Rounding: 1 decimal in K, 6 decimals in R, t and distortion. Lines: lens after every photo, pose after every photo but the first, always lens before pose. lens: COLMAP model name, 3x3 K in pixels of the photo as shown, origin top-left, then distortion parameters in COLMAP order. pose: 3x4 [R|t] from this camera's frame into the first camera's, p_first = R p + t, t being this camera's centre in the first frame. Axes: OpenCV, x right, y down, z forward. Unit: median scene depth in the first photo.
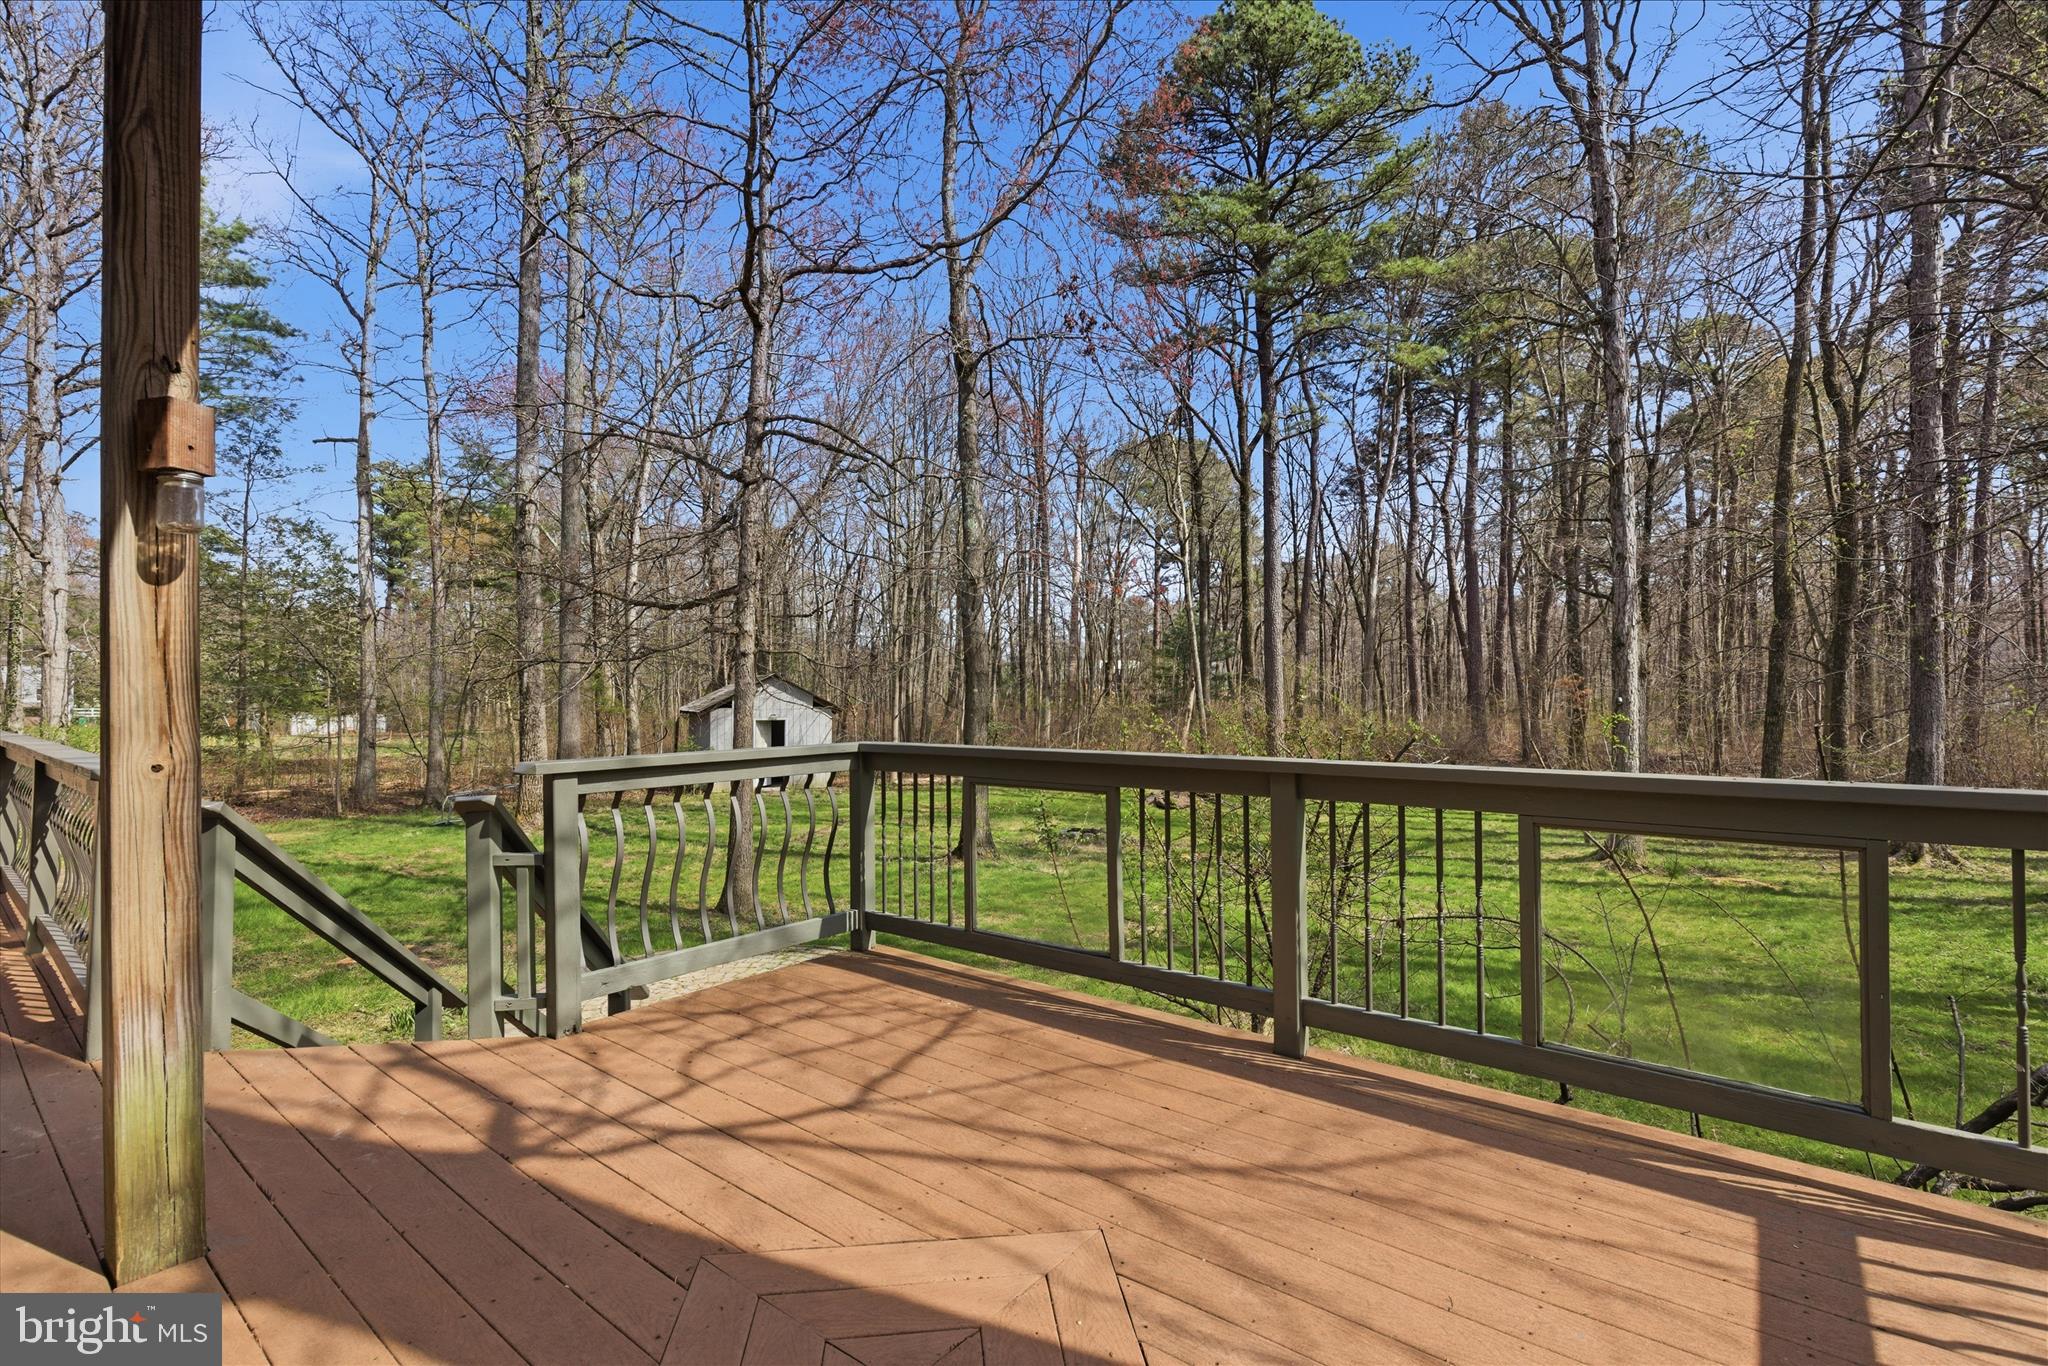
lens RADIAL K [[947.8, 0, 1029.6], [0, 947.8, 689.4], [0, 0, 1]] dist [0.000417, 0.000091]
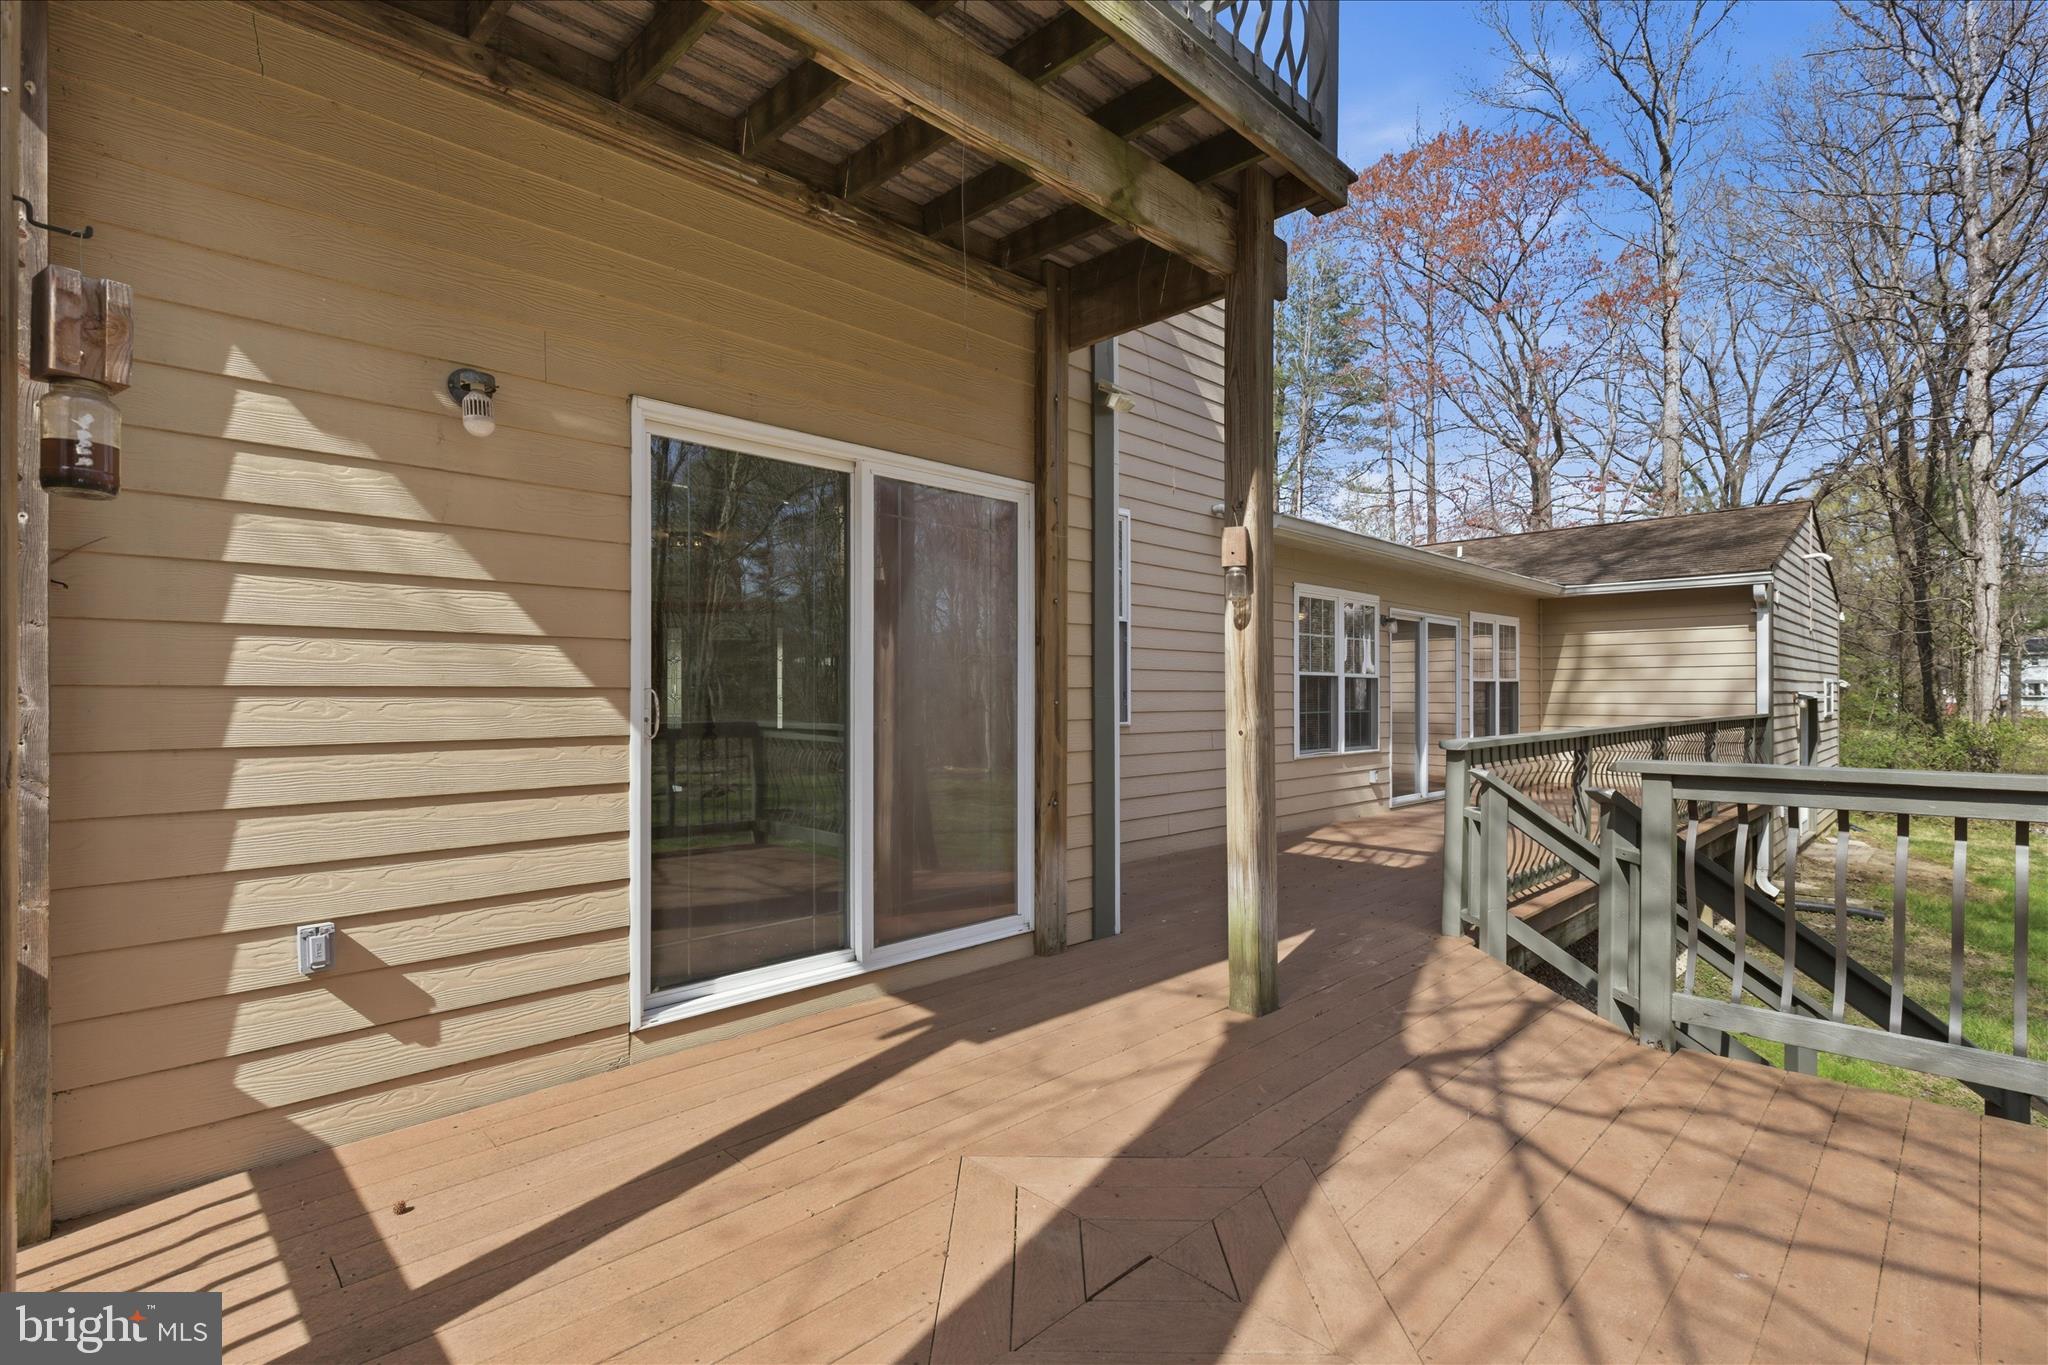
lens RADIAL K [[947.8, 0, 1029.6], [0, 947.8, 688.9], [0, 0, 1]] dist [0.000417, 0.000091]
pose [[-0.100011, 0.009392, -0.994942, 0.626856], [-0.001018, 0.999954, 0.009542, -0.010094], [0.994986, 0.001968, -0.099997, 0.535957]]
